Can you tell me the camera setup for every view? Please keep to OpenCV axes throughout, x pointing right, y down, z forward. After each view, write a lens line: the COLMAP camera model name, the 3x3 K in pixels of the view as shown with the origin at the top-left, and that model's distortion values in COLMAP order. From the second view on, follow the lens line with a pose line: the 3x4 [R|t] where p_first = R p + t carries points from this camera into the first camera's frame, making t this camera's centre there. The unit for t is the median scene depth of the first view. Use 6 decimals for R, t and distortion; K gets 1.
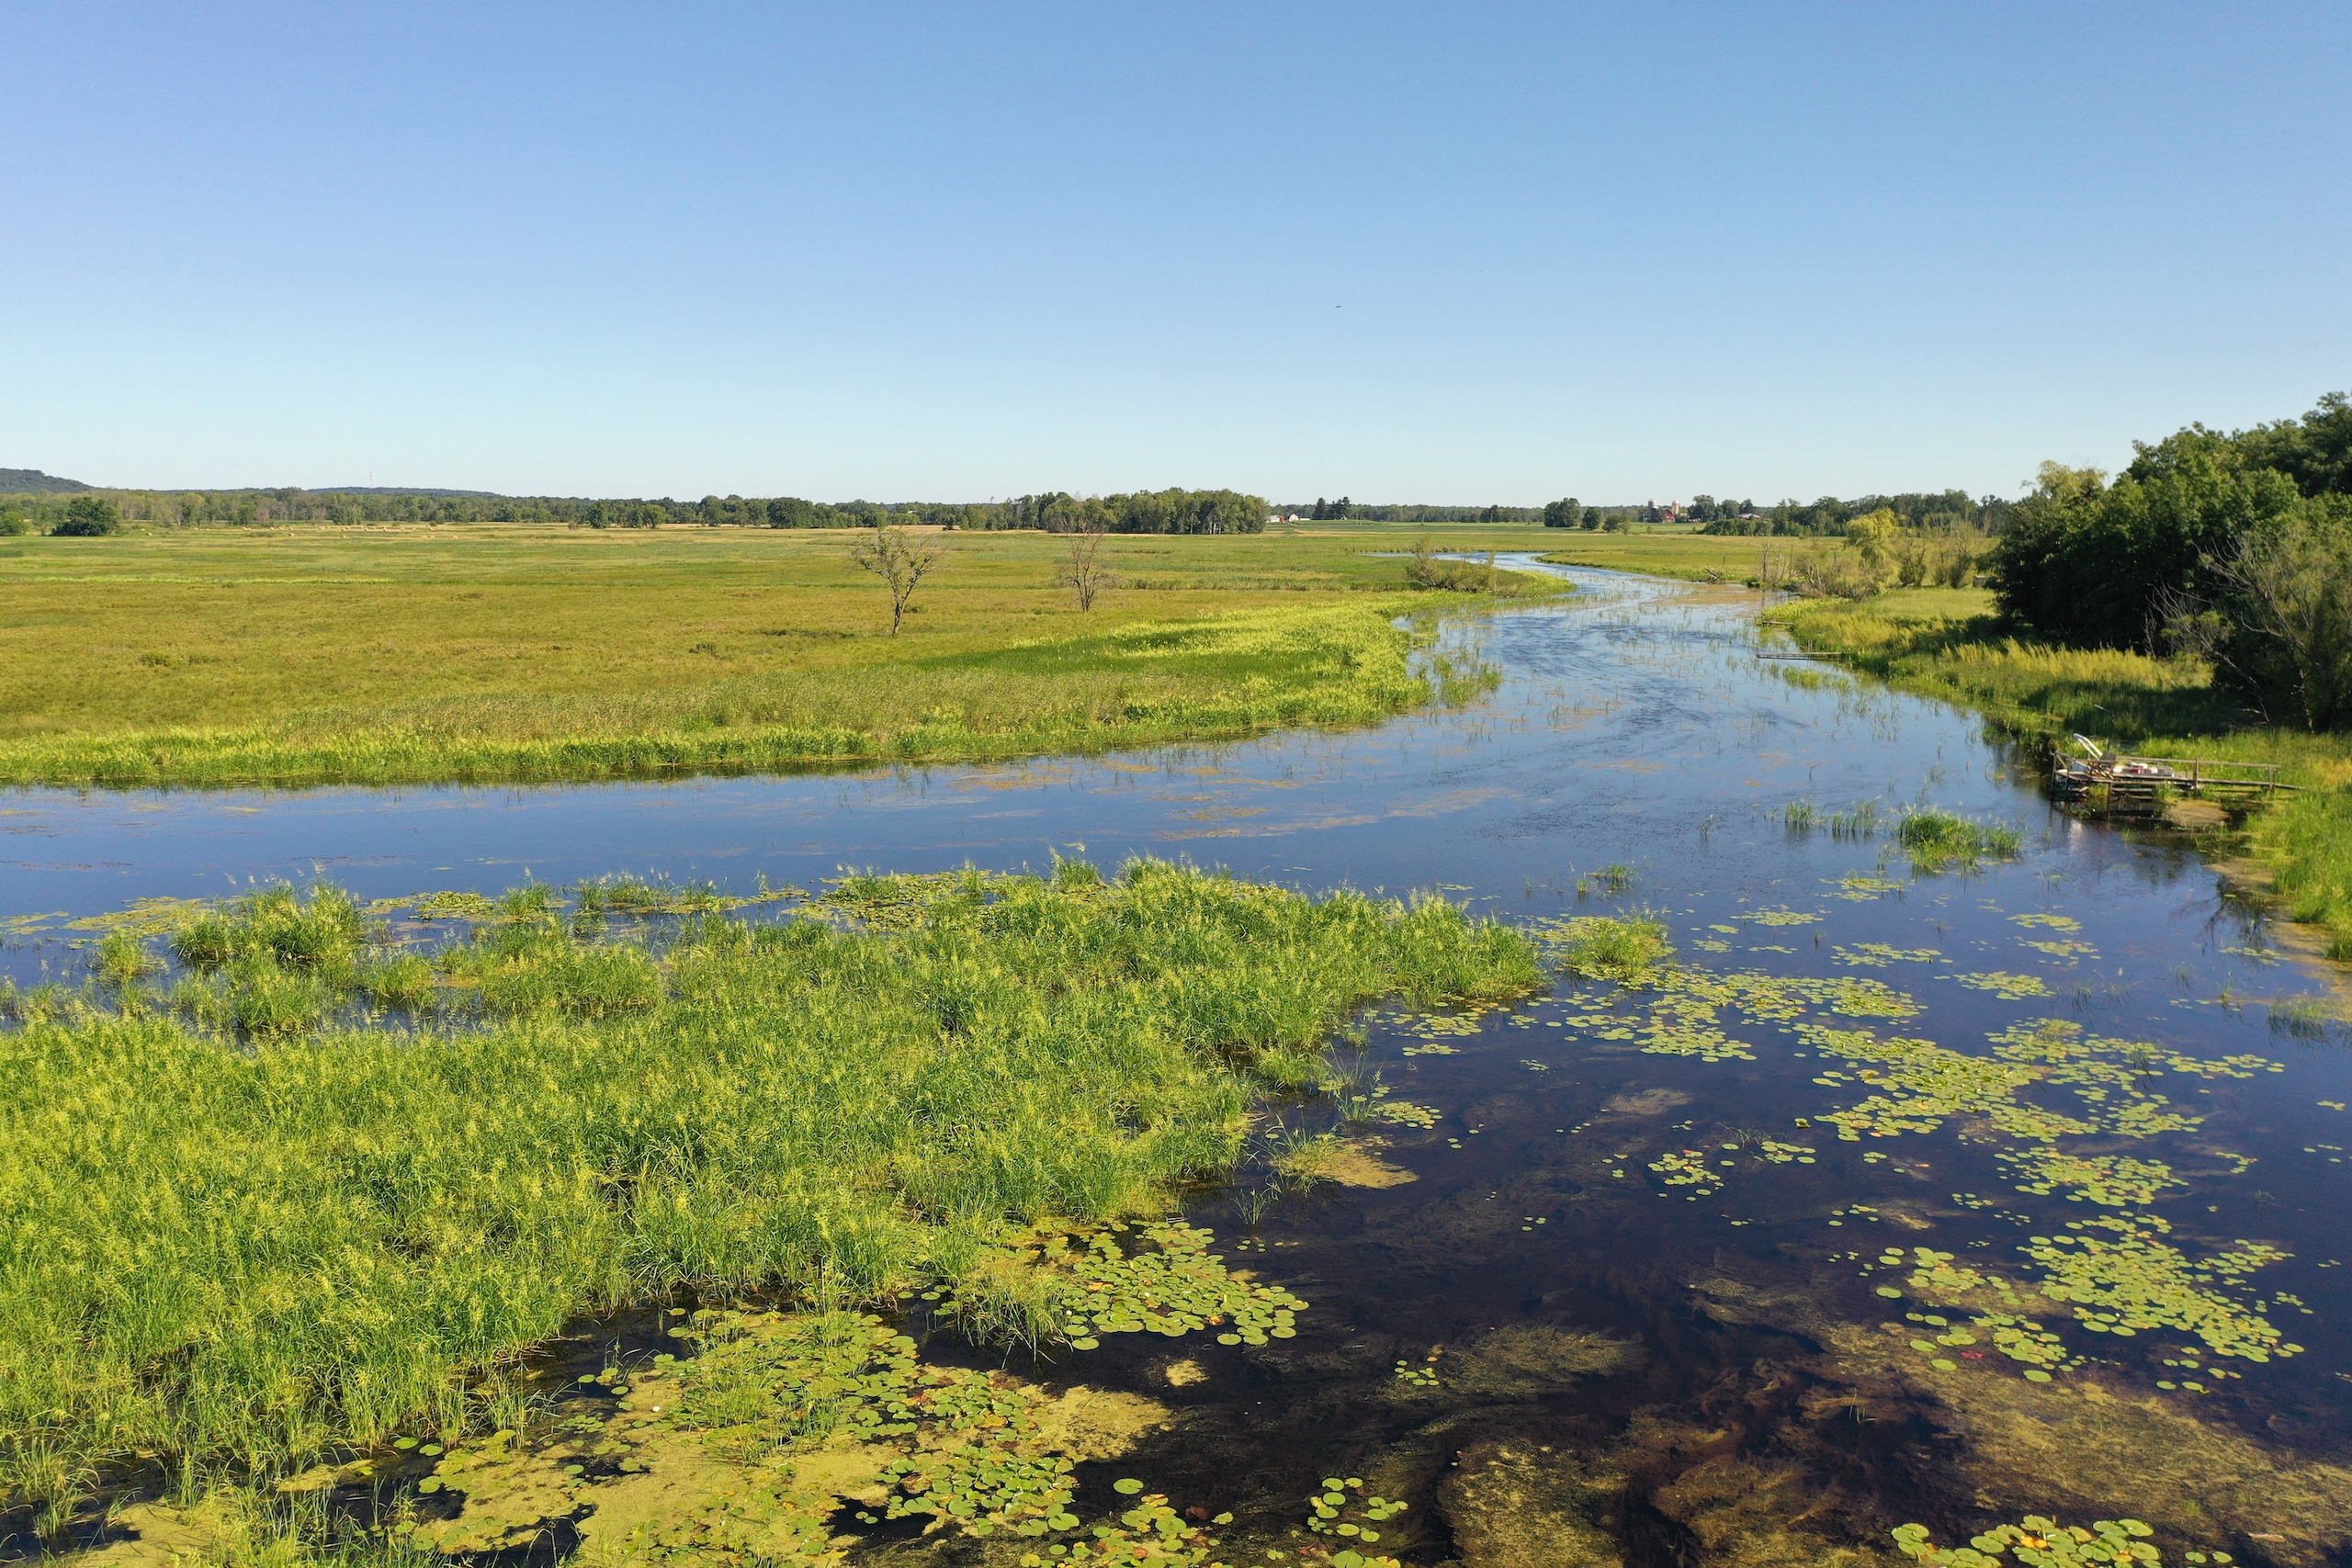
lens RADIAL K [[1831.2, 0, 1176.2], [0, 1831.2, 783.9], [0, 0, 1]] dist [-0.007118, 0.002235]
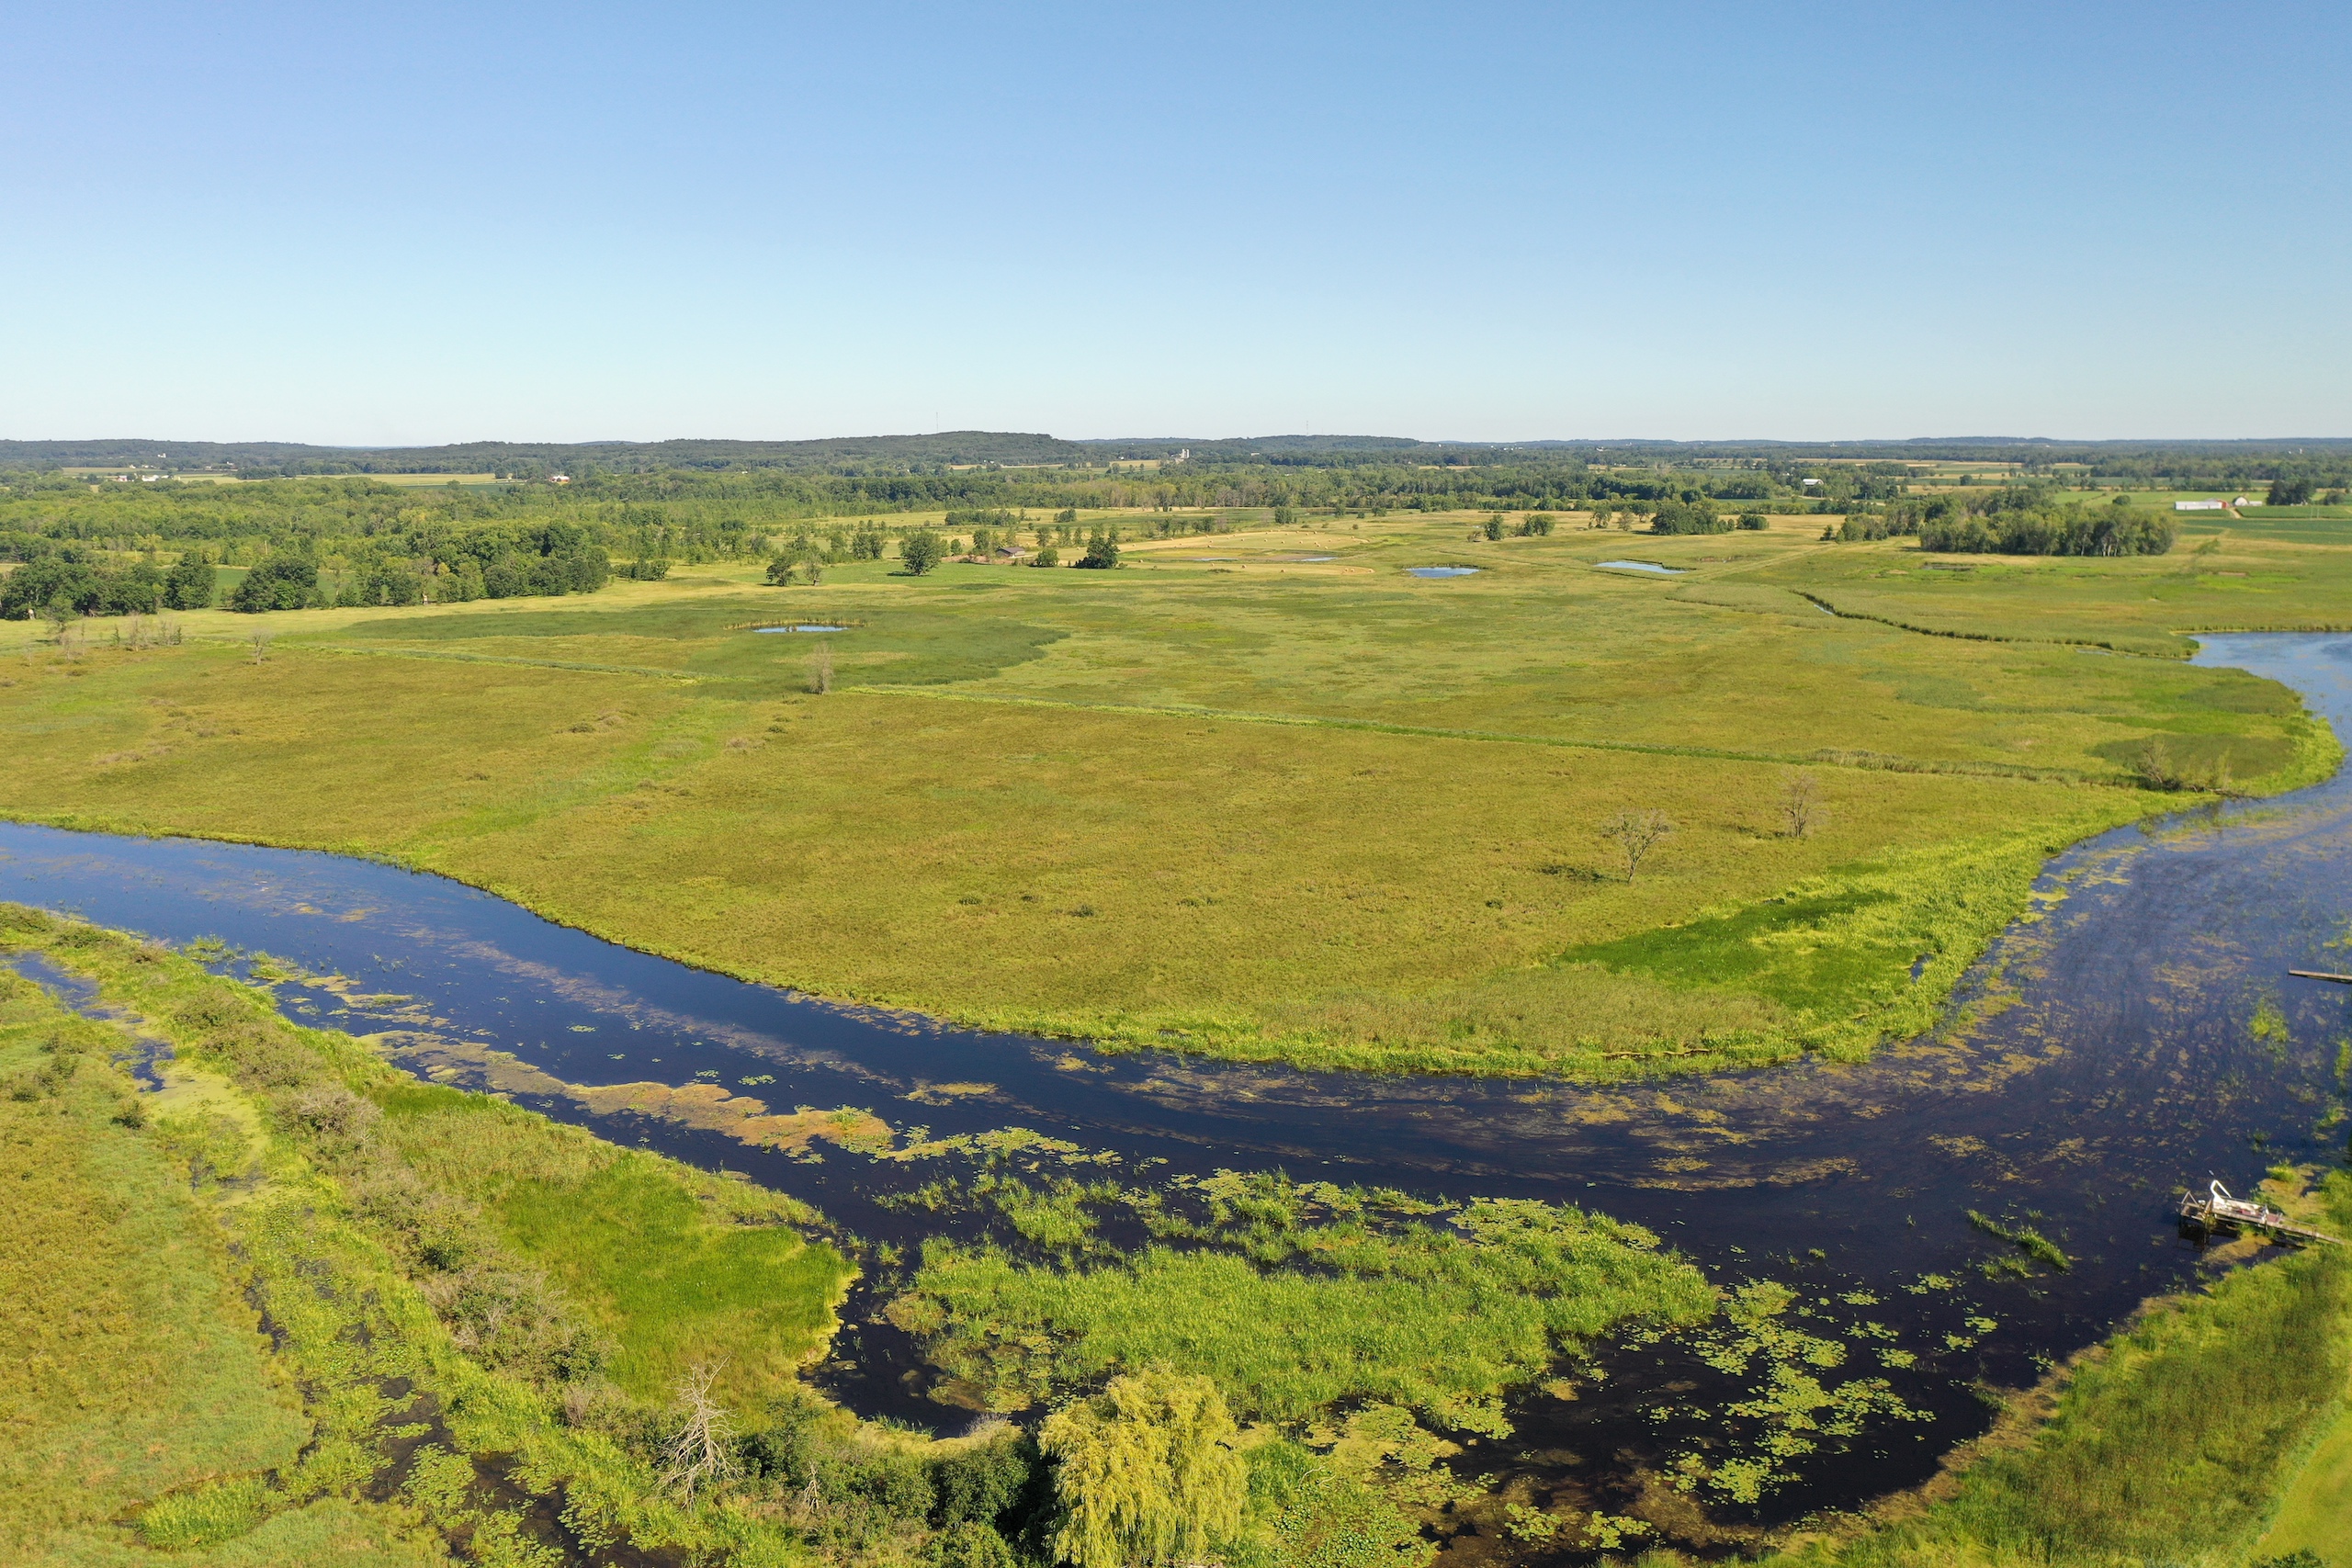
lens RADIAL K [[1831.2, 0, 1174.3], [0, 1831.2, 784.3], [0, 0, 1]] dist [-0.007118, 0.002235]
pose [[0.886191, 0.065291, -0.458696, 1.190081], [-0.049064, 0.997679, 0.047220, -1.312239], [0.460714, -0.019340, 0.887338, -2.932128]]
